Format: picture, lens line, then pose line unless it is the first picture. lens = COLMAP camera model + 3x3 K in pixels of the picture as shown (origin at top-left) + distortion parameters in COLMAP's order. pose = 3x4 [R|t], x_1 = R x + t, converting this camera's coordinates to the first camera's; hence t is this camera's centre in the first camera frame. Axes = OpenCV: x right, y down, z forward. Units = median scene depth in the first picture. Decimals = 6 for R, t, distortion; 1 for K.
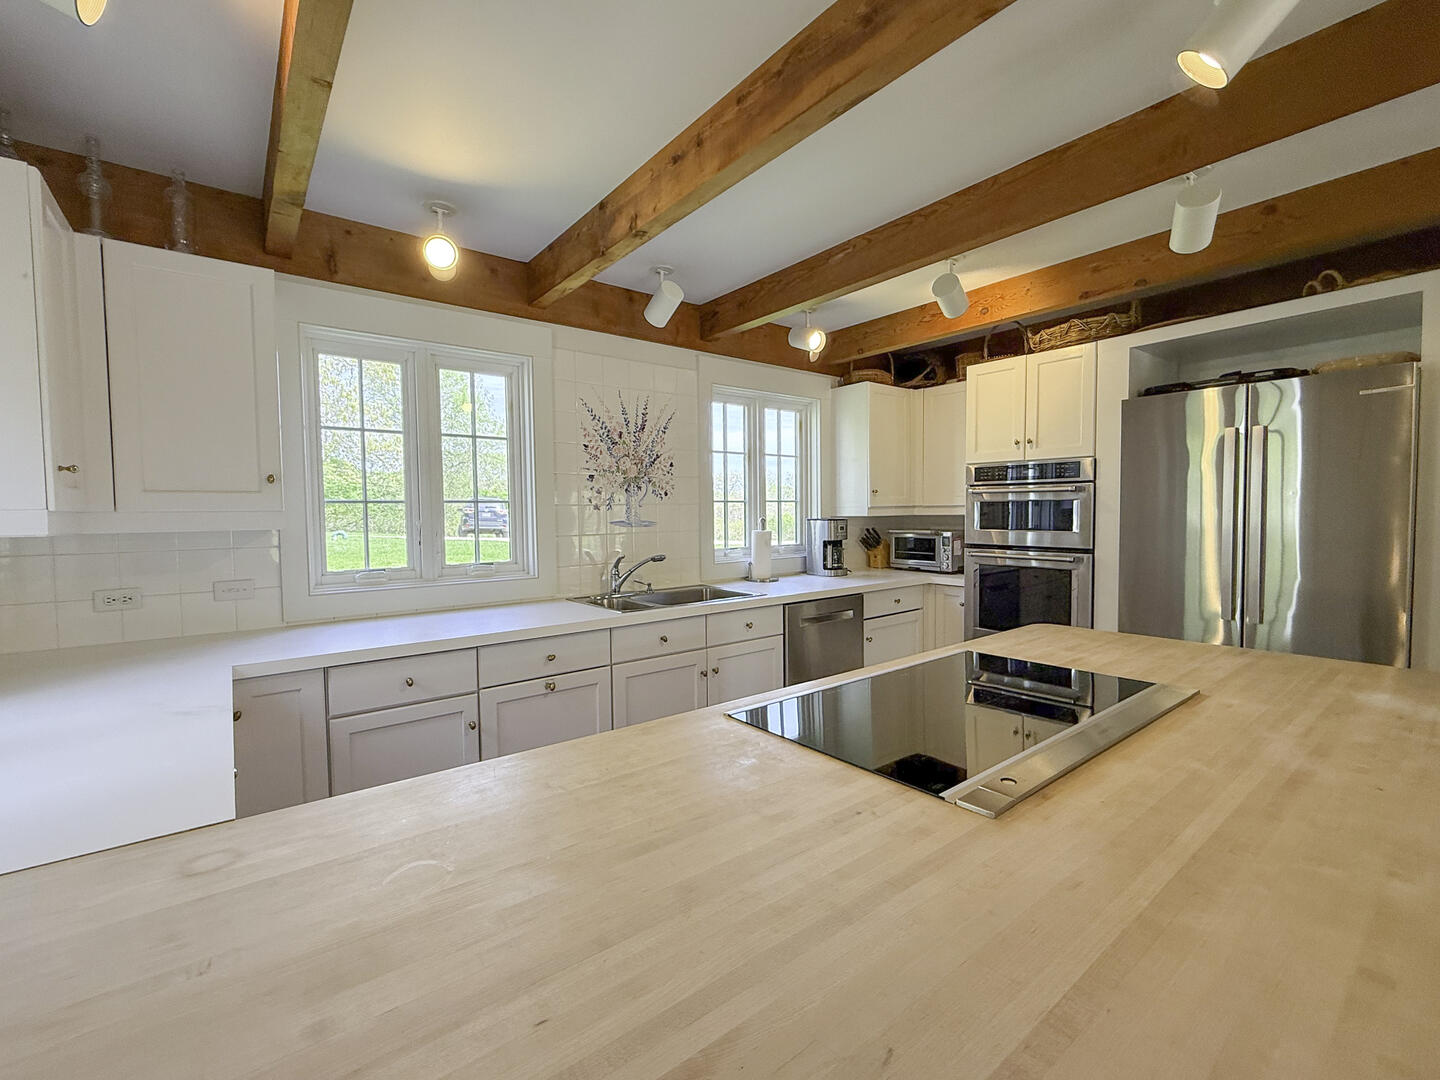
lens RADIAL K [[613.0, 0, 711.6], [0, 613.0, 540.0], [0, 0, 1]] dist [-0.004397, 0.000288]
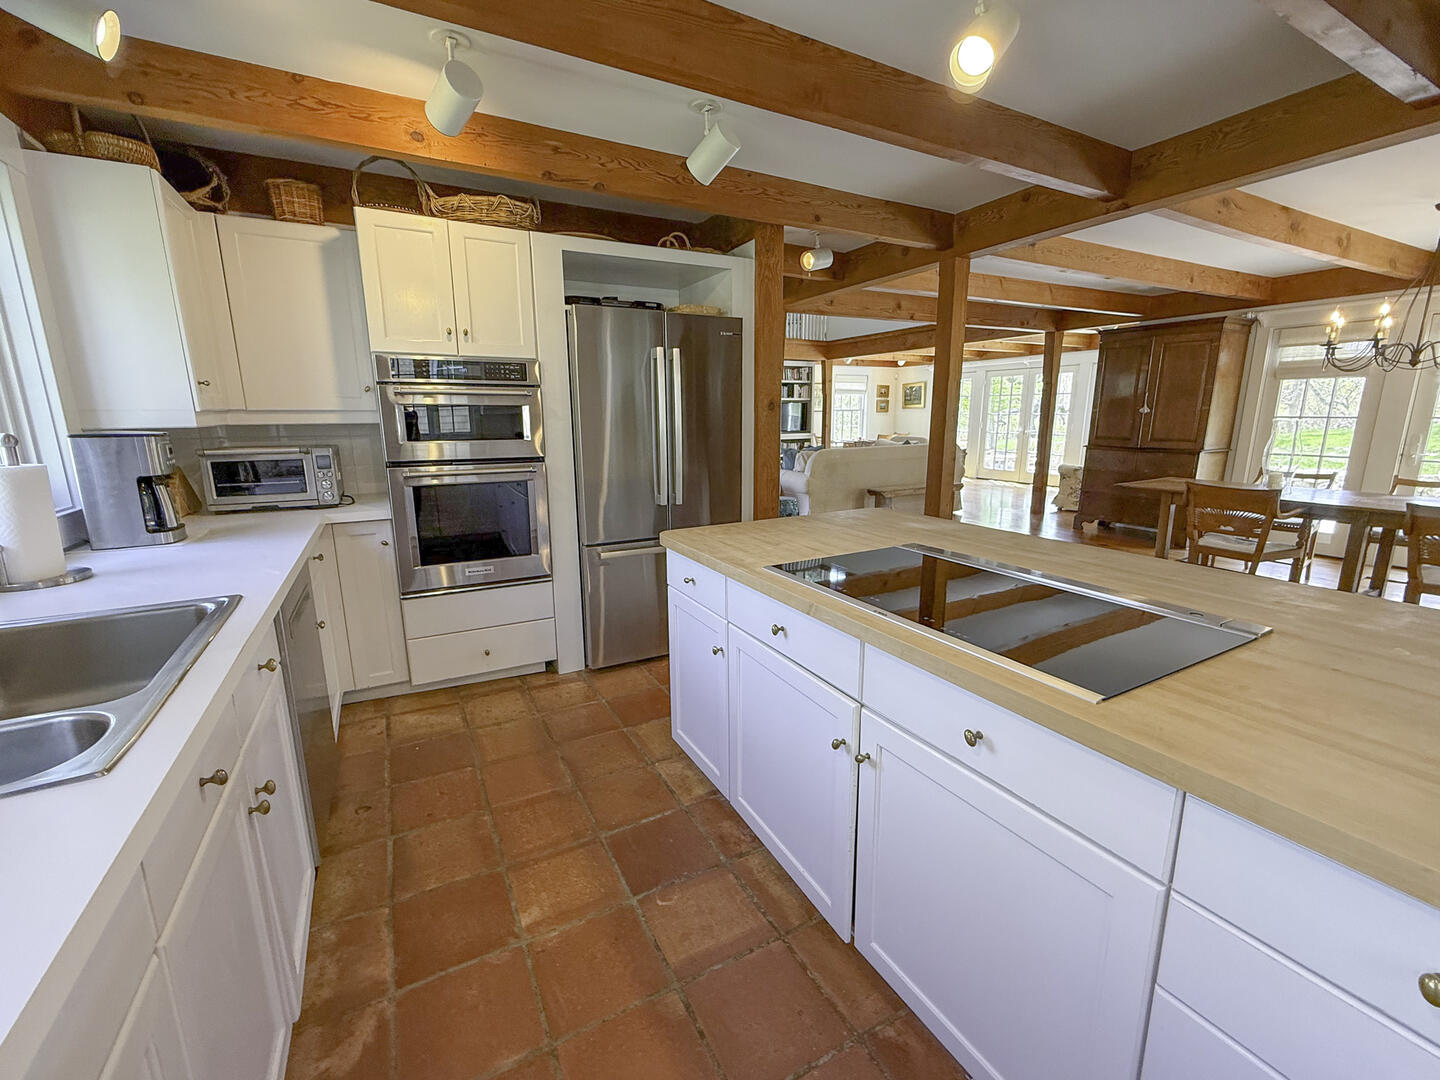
lens RADIAL K [[613.0, 0, 711.6], [0, 613.0, 540.0], [0, 0, 1]] dist [-0.004397, 0.000288]
pose [[0.165795, -0.193023, 0.967085, -0.286926], [0.047139, 0.981088, 0.187736, -0.024370], [-0.985033, 0.014462, 0.171758, 0.527246]]
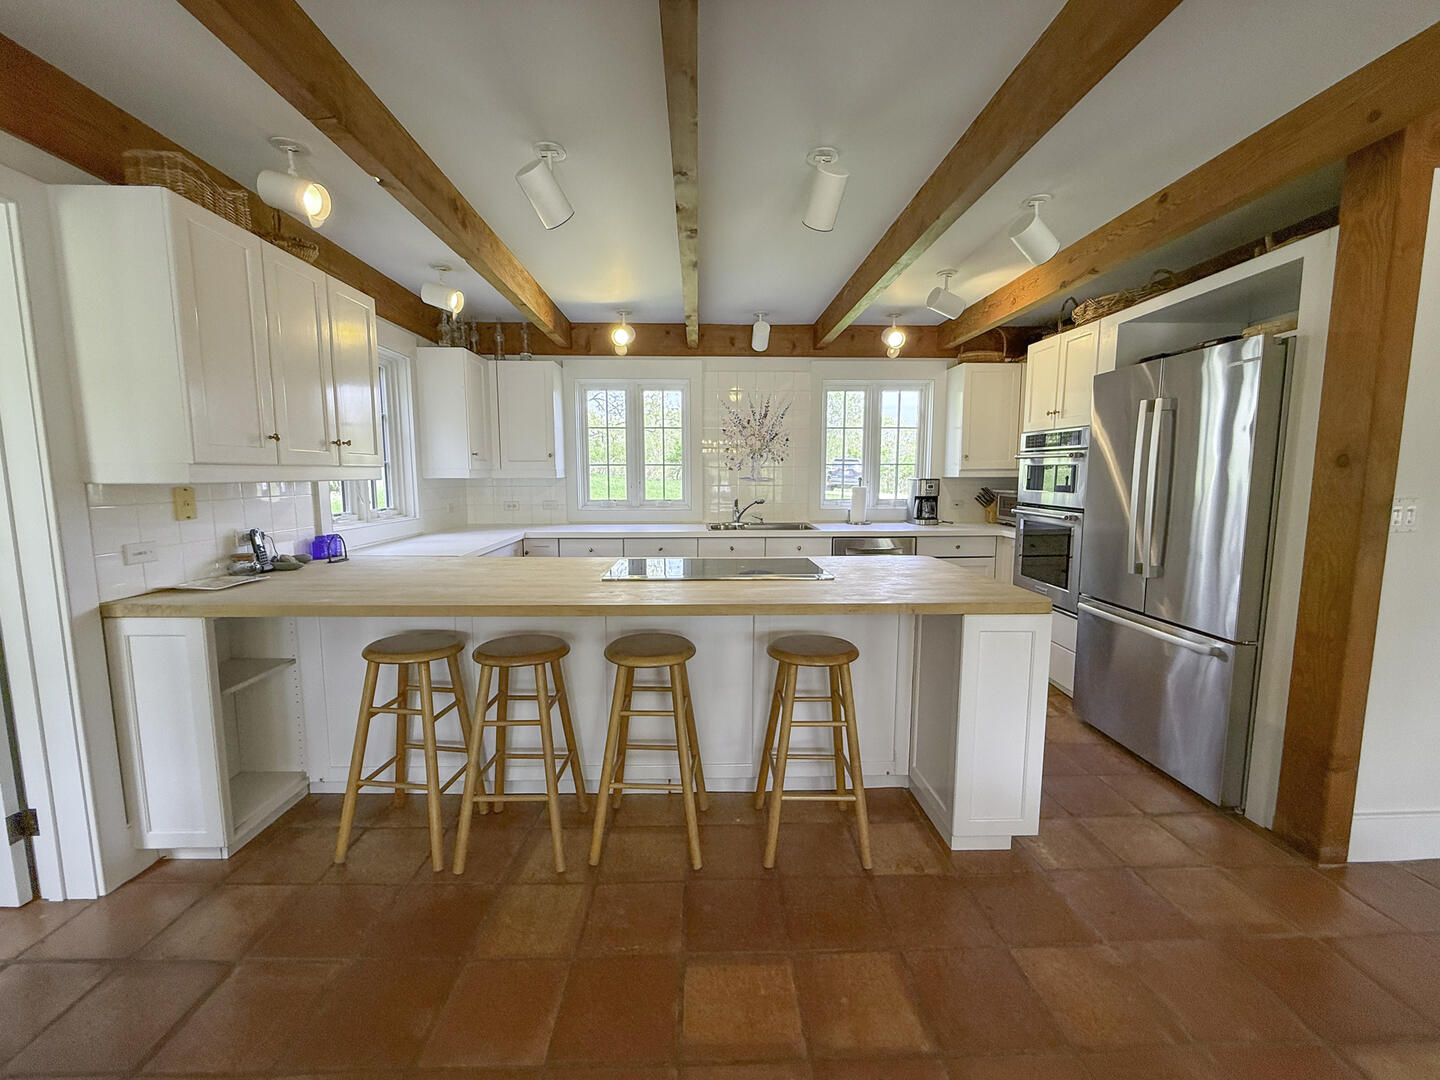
lens RADIAL K [[580.1, 0, 720.0], [0, 580.1, 540.0], [0, 0, 1]] dist [0.015733, 0.000043]
pose [[0.811964, 0.078856, -0.578356, 0.654686], [-0.035291, 0.995652, 0.086205, 0.002745], [0.582639, -0.049585, 0.811217, -0.245602]]
